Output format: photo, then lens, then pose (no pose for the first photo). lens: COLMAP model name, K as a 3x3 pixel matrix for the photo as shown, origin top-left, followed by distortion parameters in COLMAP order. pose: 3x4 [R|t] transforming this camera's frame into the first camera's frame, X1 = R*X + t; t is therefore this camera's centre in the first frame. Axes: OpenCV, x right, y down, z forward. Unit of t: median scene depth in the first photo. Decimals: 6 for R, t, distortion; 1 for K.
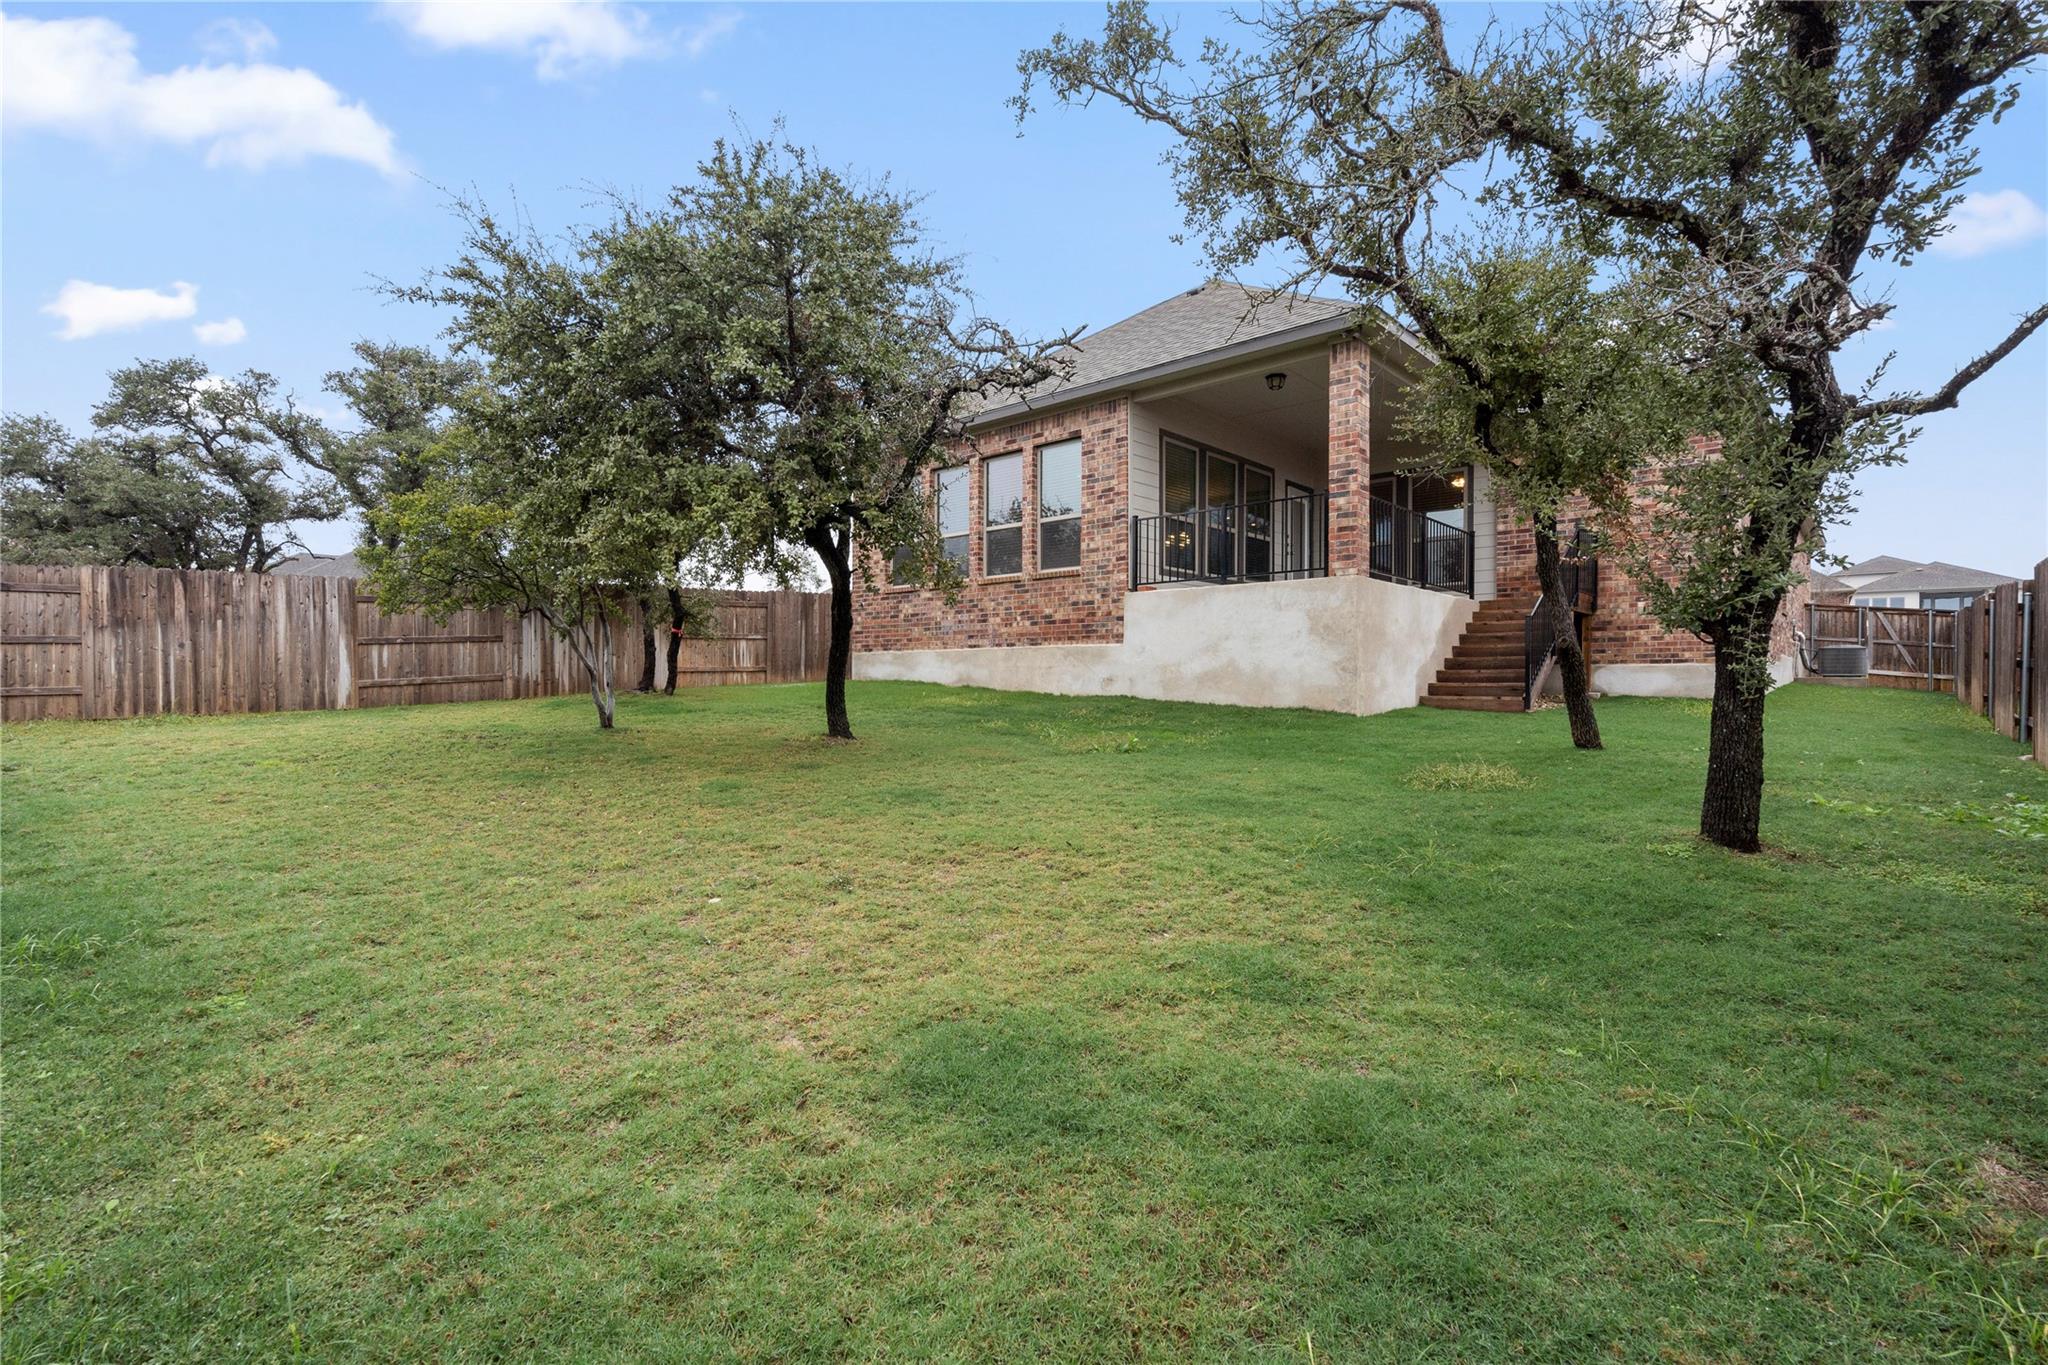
lens RADIAL K [[949.8, 0, 1025.4], [0, 949.8, 687.2], [0, 0, 1]] dist [0.001030, 0.001972]
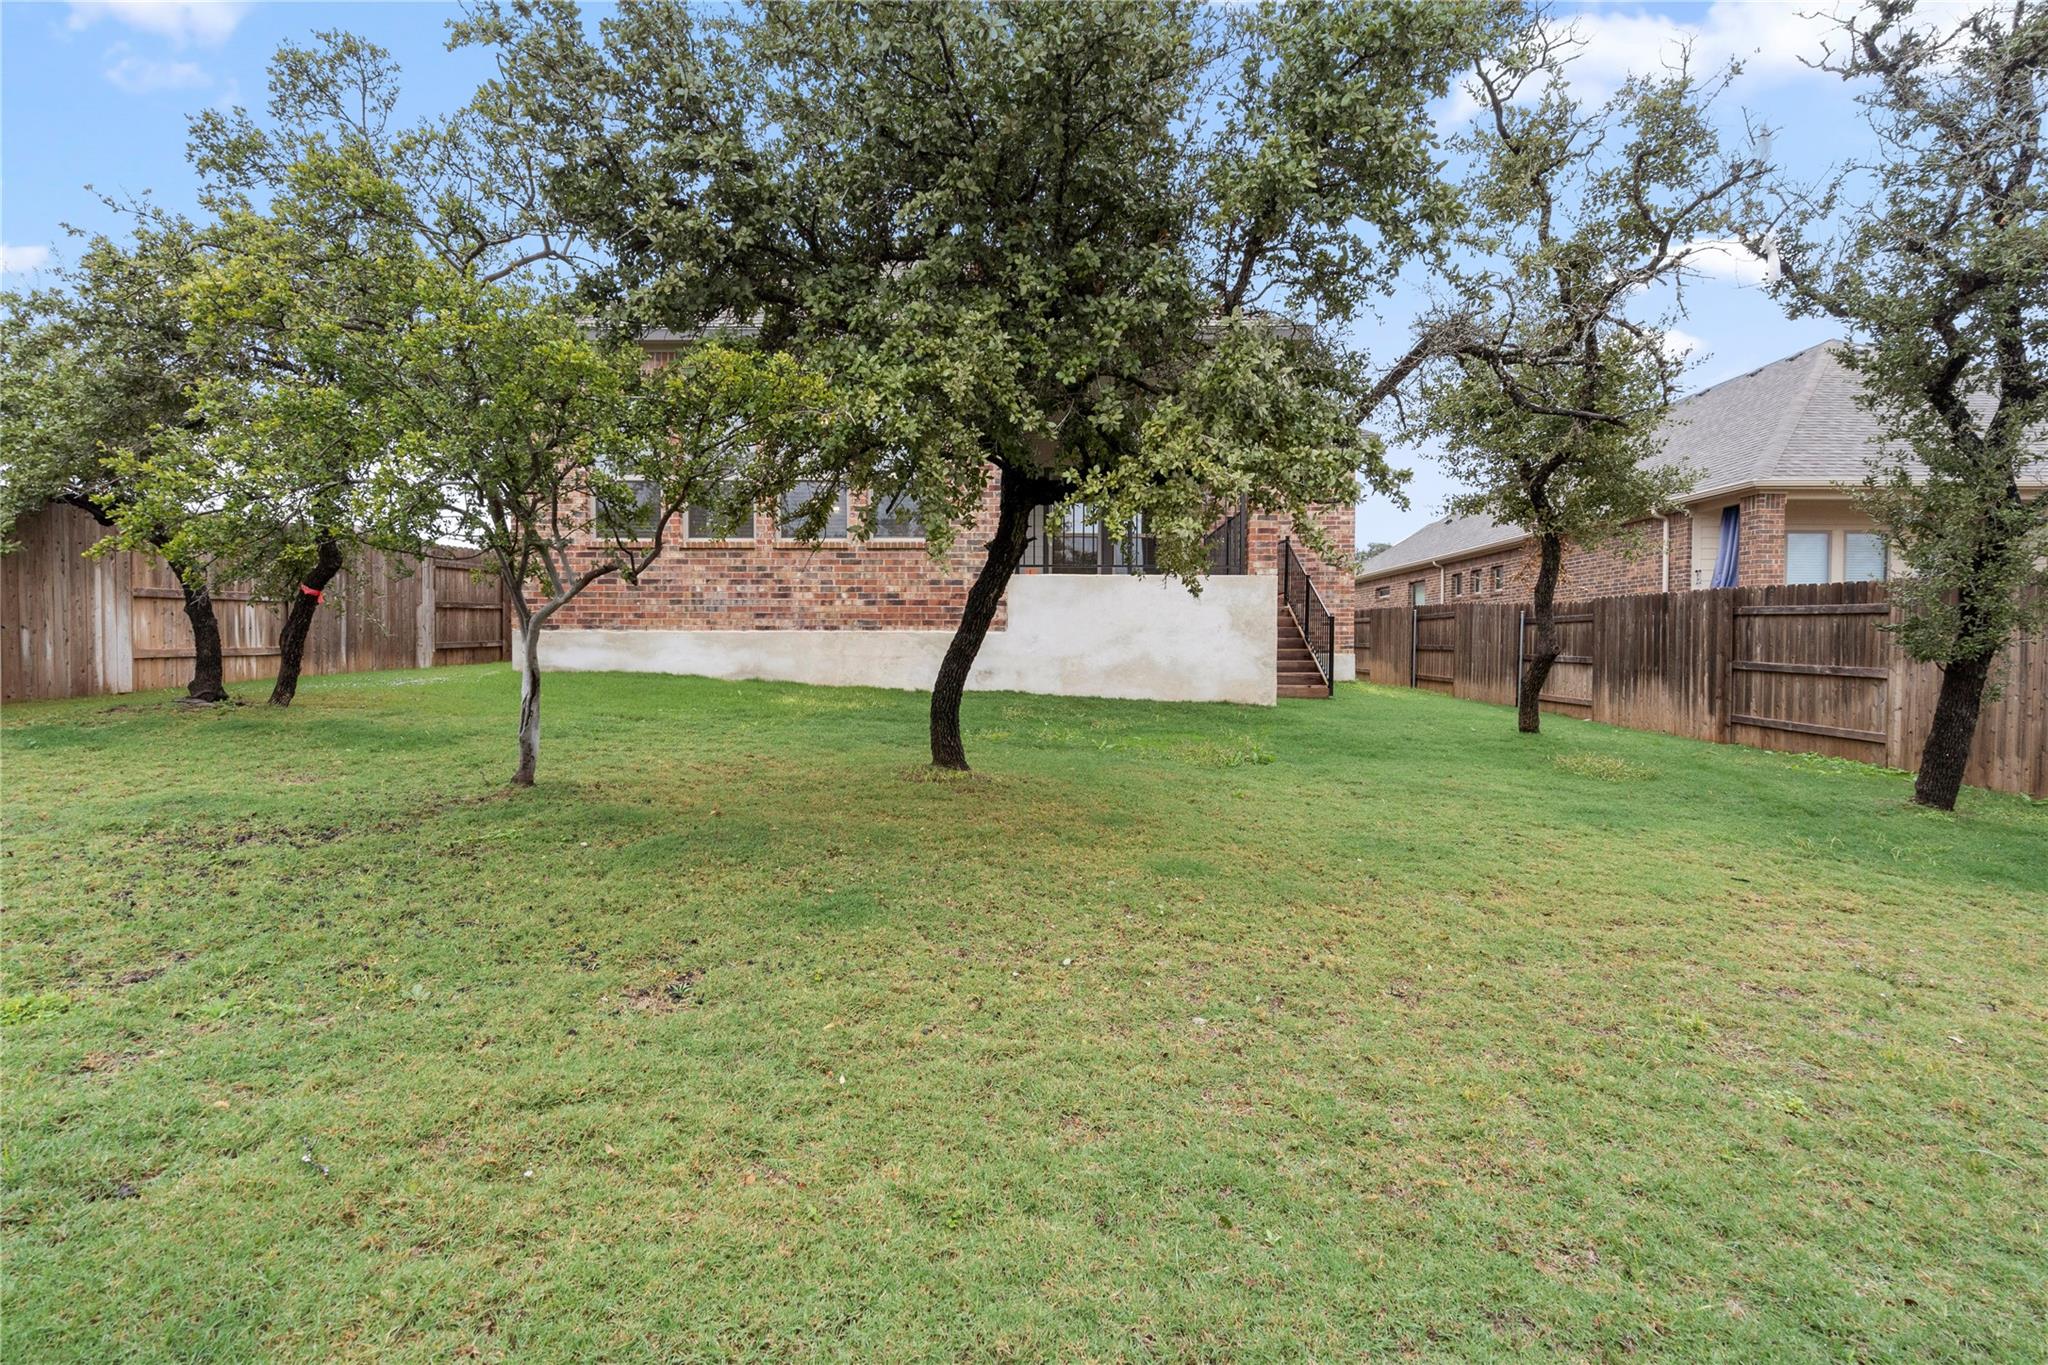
lens RADIAL K [[949.8, 0, 1019.9], [0, 949.8, 680.6], [0, 0, 1]] dist [0.001030, 0.001972]
pose [[0.740970, -0.012257, 0.671426, -0.458577], [0.000878, 0.999850, 0.017283, -0.015155], [-0.671538, -0.012216, 0.740870, 0.321636]]
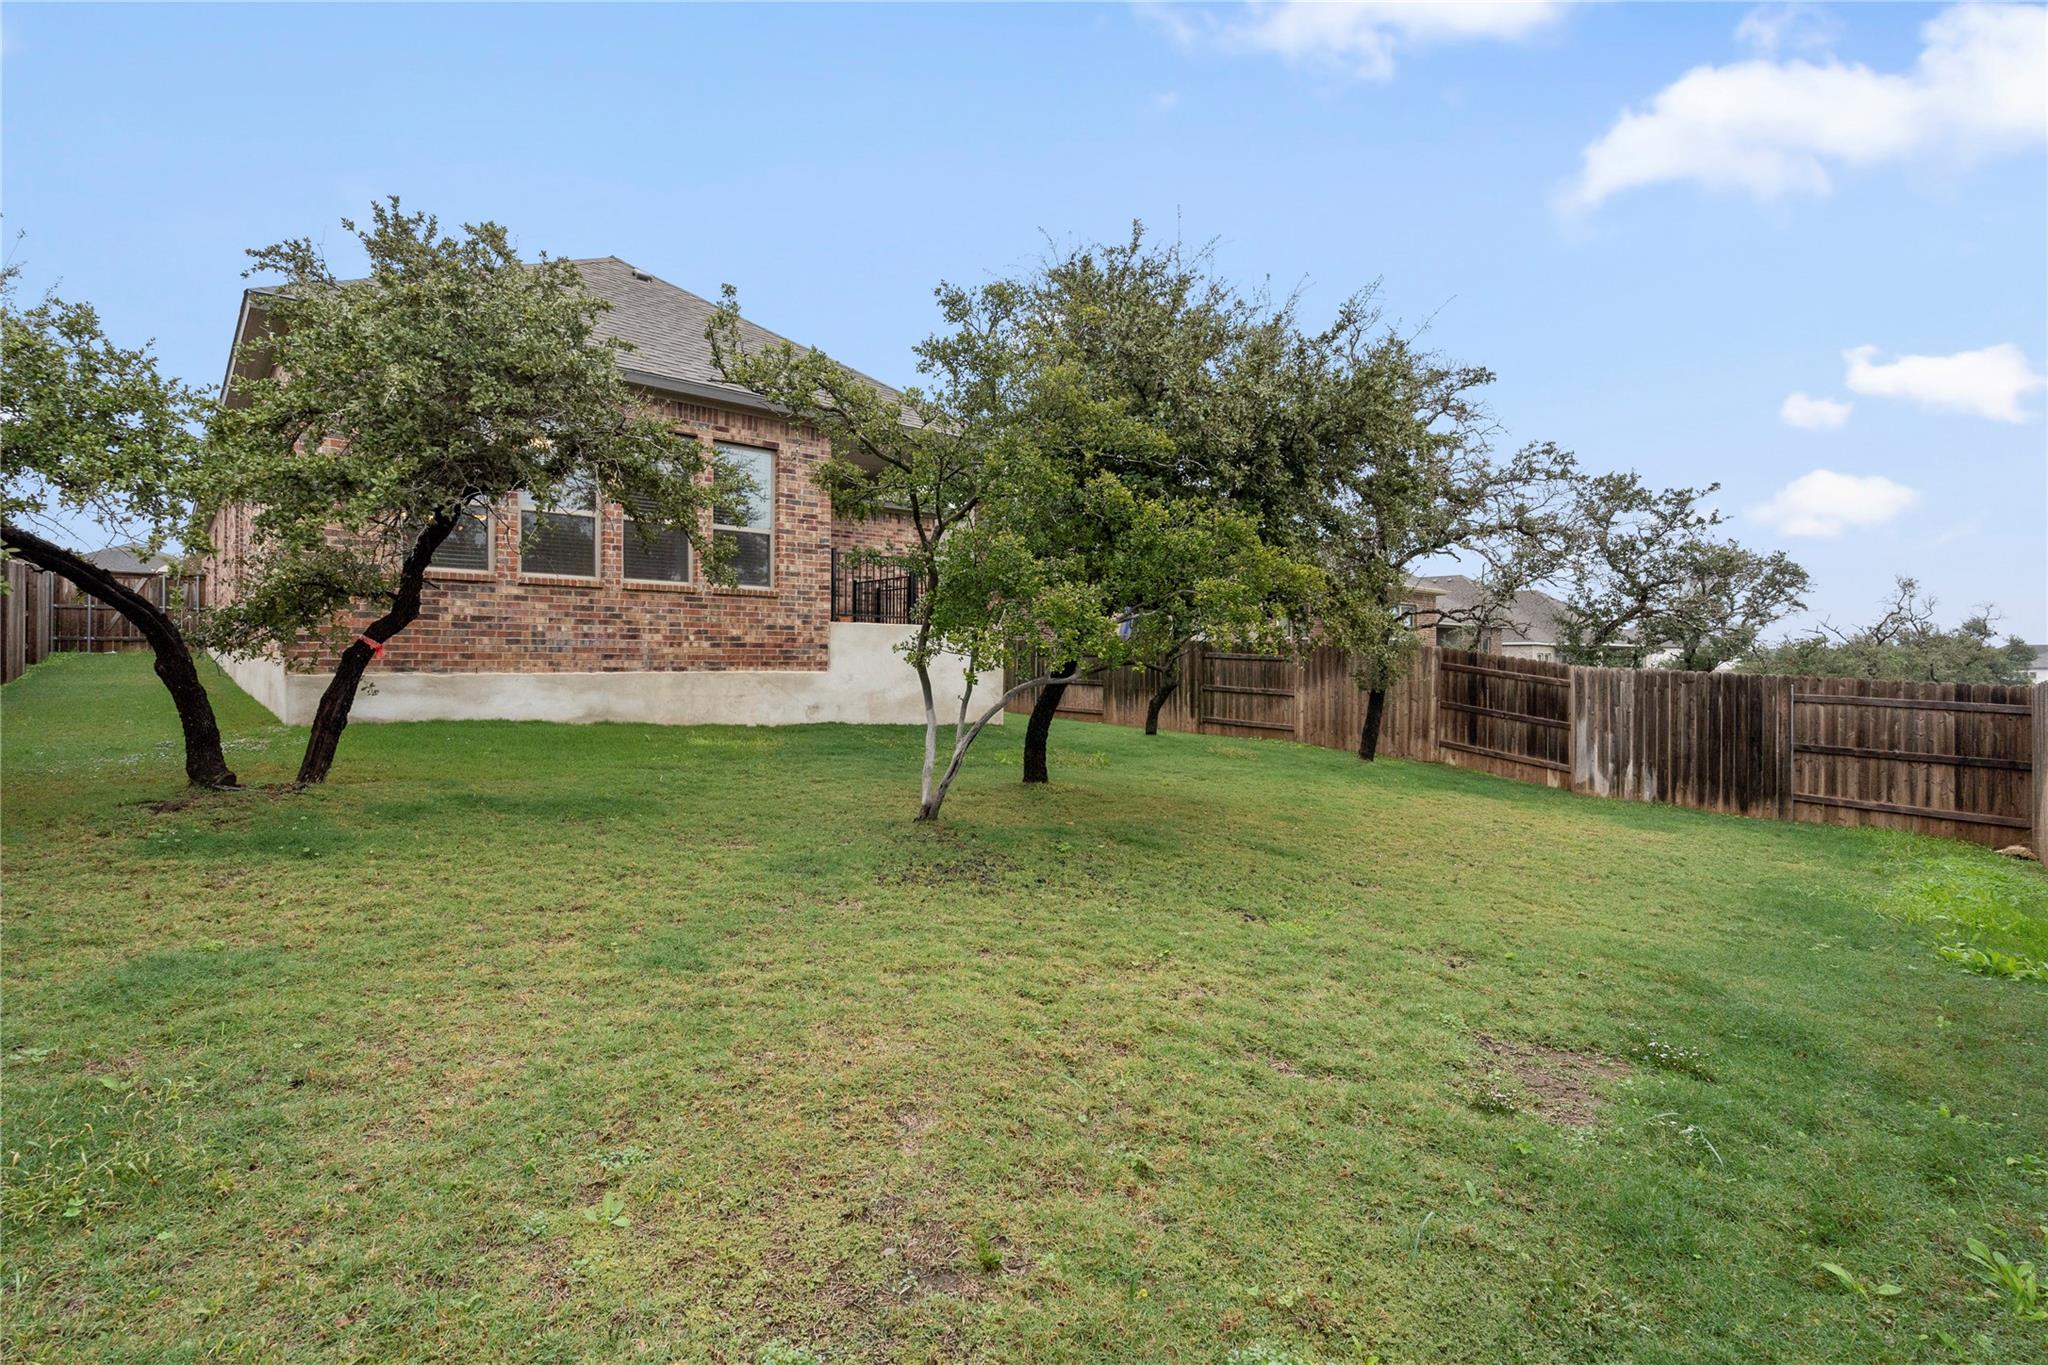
lens RADIAL K [[949.8, 0, 1036.8], [0, 949.8, 670.0], [0, 0, 1]] dist [0.001030, 0.001972]
pose [[0.071540, -0.002323, 0.997435, -0.857657], [0.009331, 0.999955, 0.001659, -0.044793], [-0.997394, 0.009188, 0.071558, 0.671688]]
